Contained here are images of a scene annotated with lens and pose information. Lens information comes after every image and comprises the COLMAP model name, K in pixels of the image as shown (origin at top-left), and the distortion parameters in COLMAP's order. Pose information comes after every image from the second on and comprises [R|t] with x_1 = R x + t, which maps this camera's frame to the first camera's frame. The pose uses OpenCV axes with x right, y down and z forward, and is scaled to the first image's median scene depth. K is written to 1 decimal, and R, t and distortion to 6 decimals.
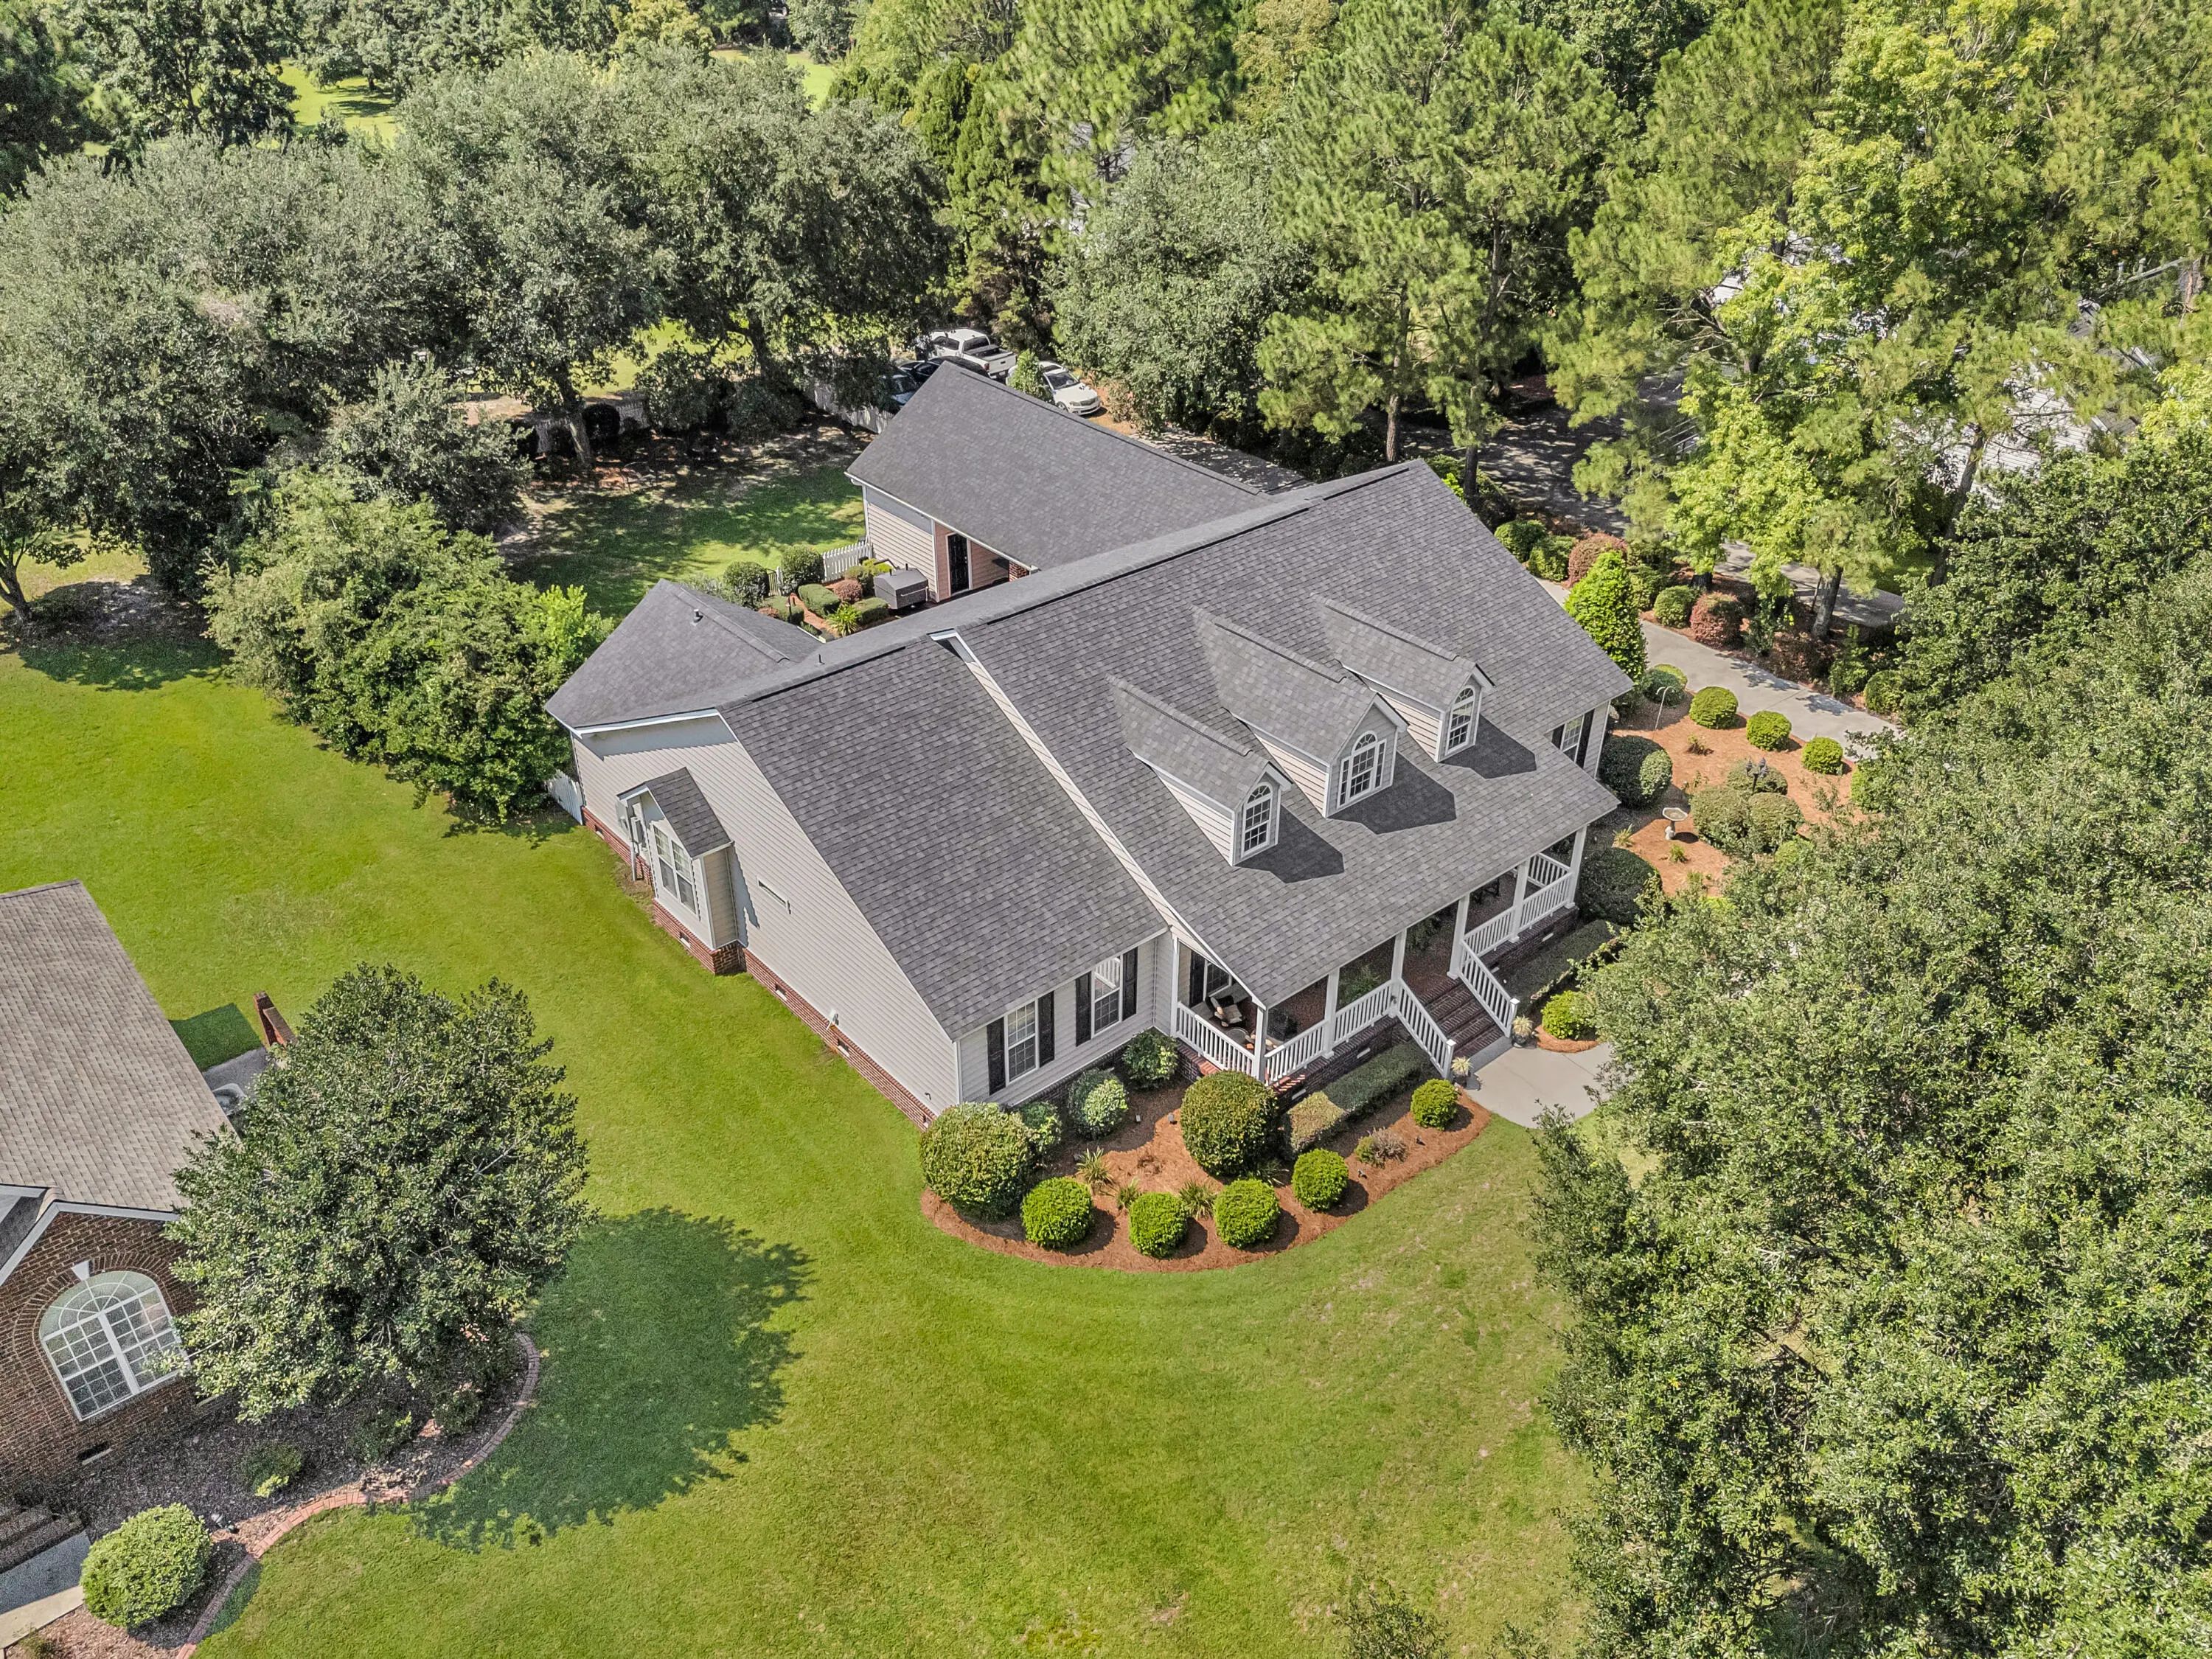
lens RADIAL K [[1660.6, 0, 1114.1], [0, 1660.6, 820.0], [0, 0, 1]] dist [0.068604, -0.055575]
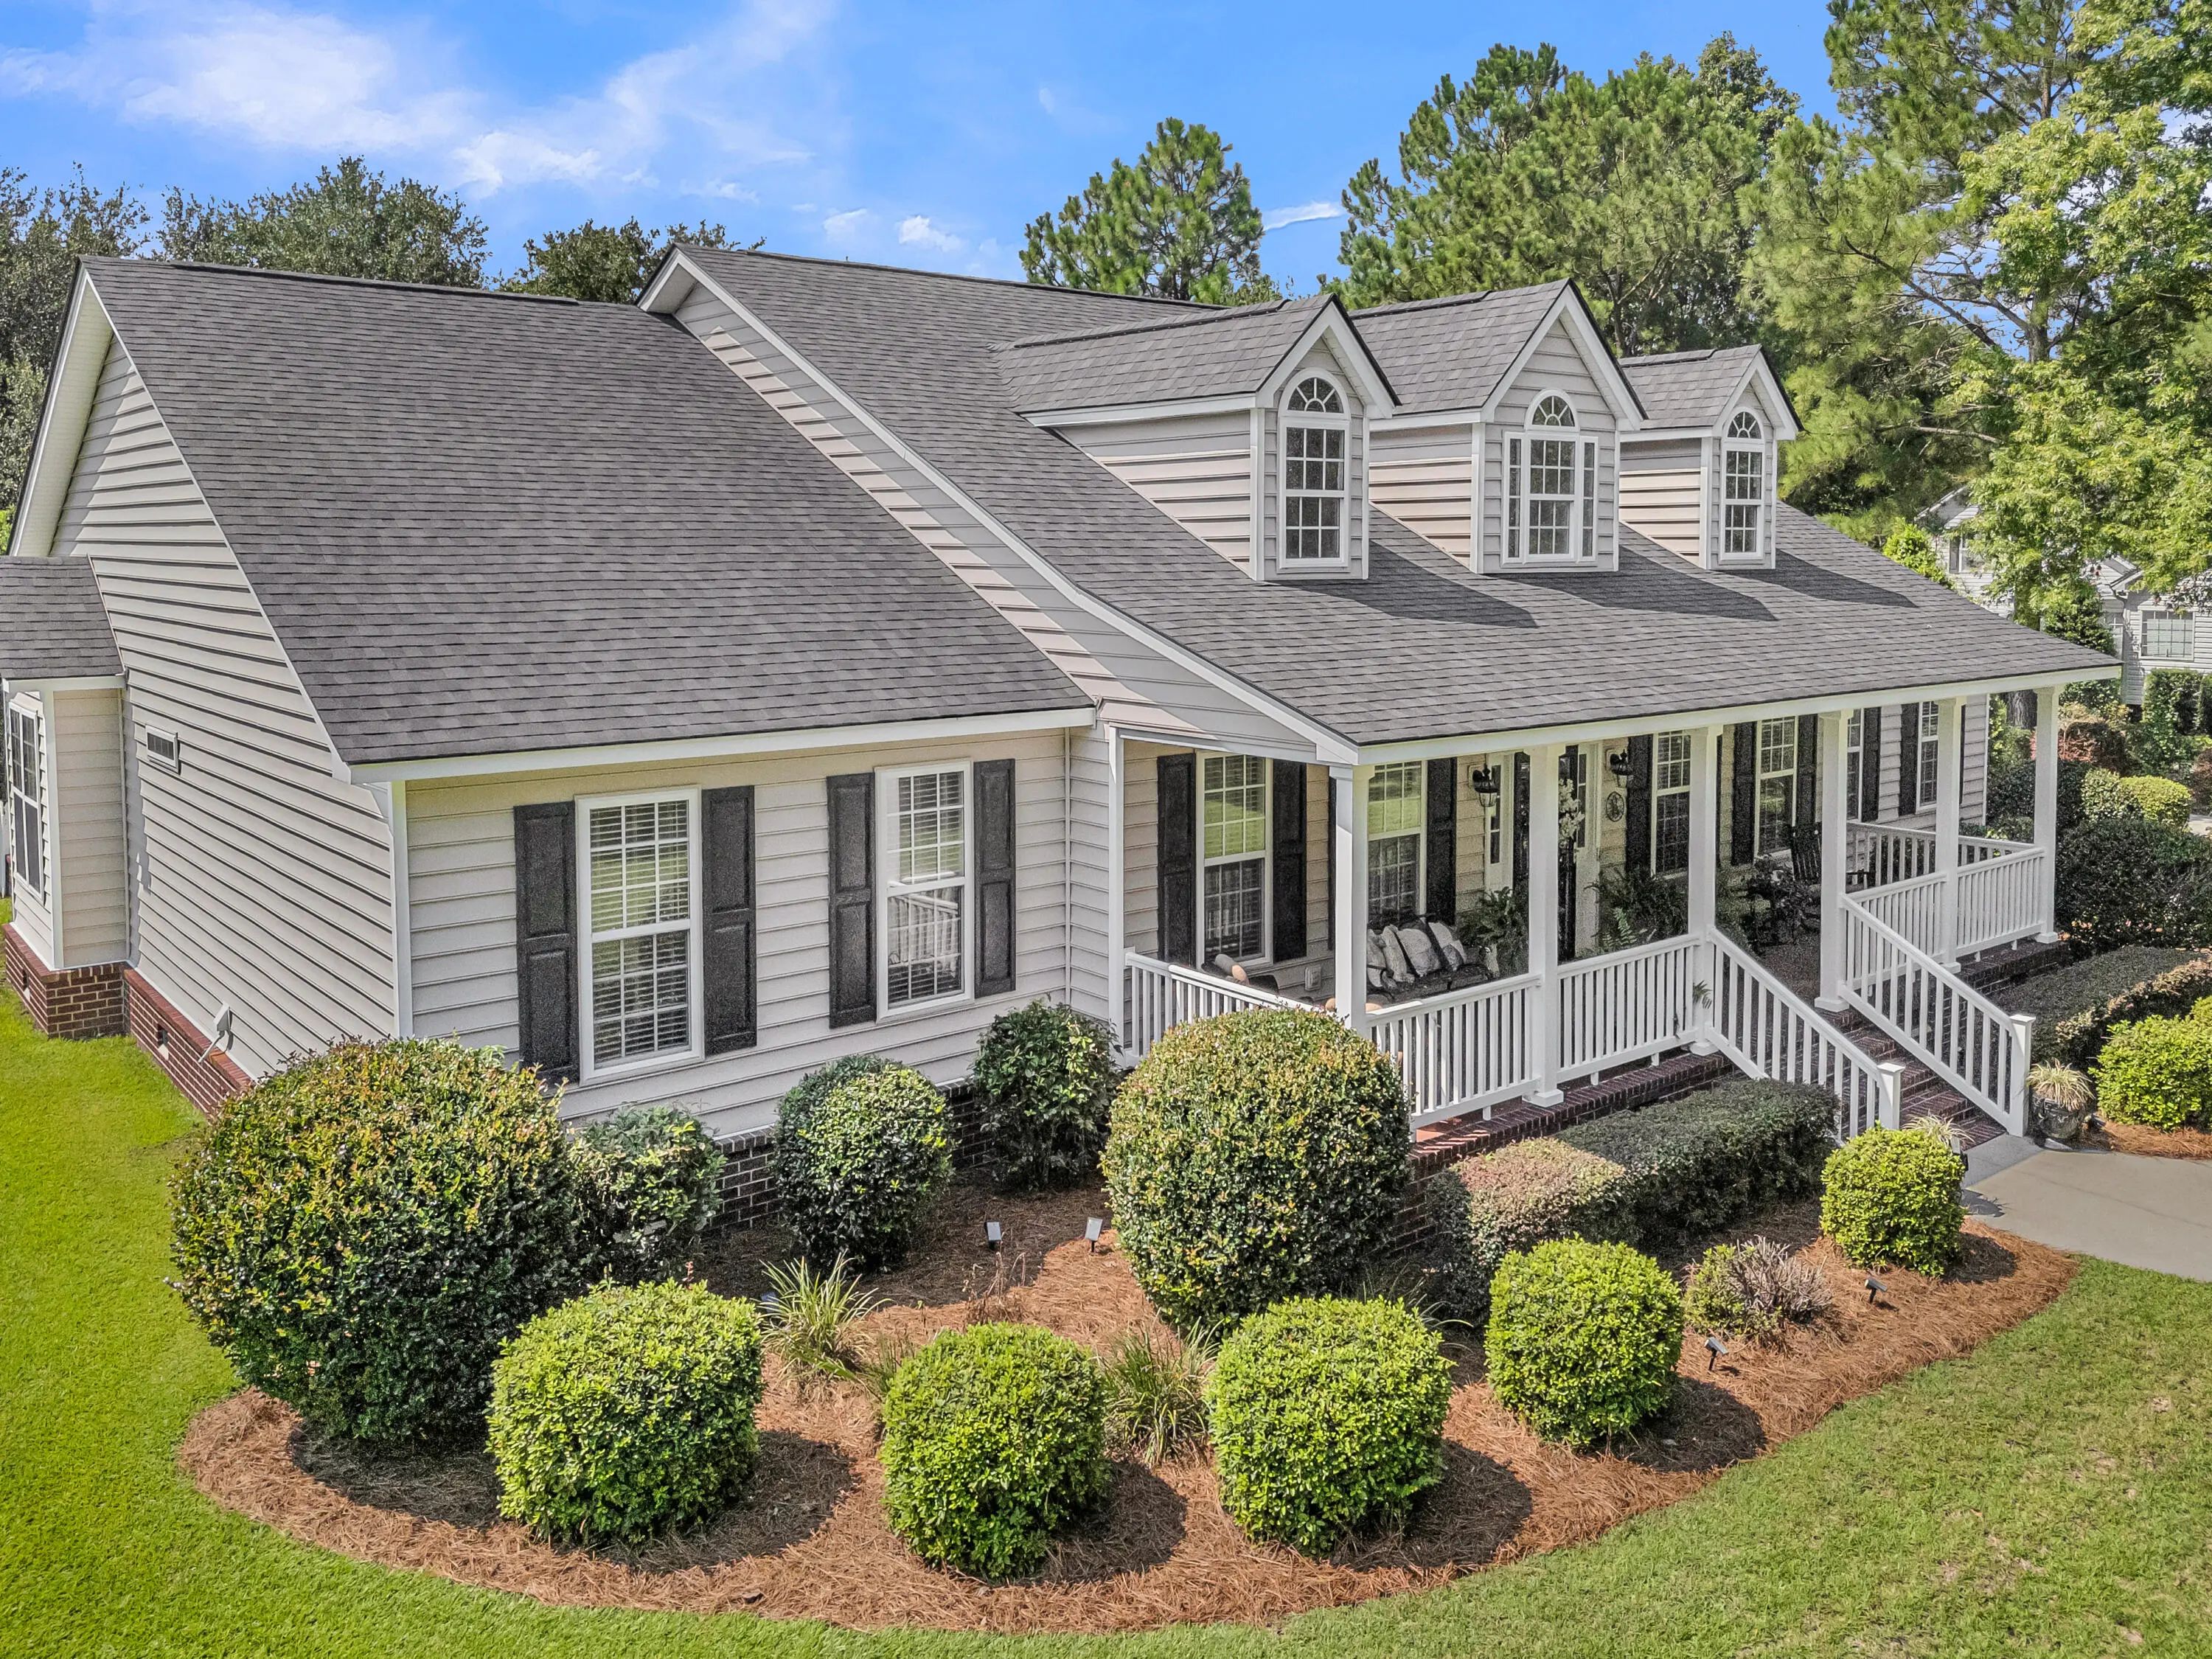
lens RADIAL K [[1574.2, 0, 1140.8], [0, 1574.2, 835.3], [0, 0, 1]] dist [0.060844, -0.049798]
pose [[0.999318, -0.009363, -0.035729, 0.055613], [-0.008791, 0.879240, -0.476298, 0.259200], [0.035874, 0.476288, 0.878557, 0.686531]]
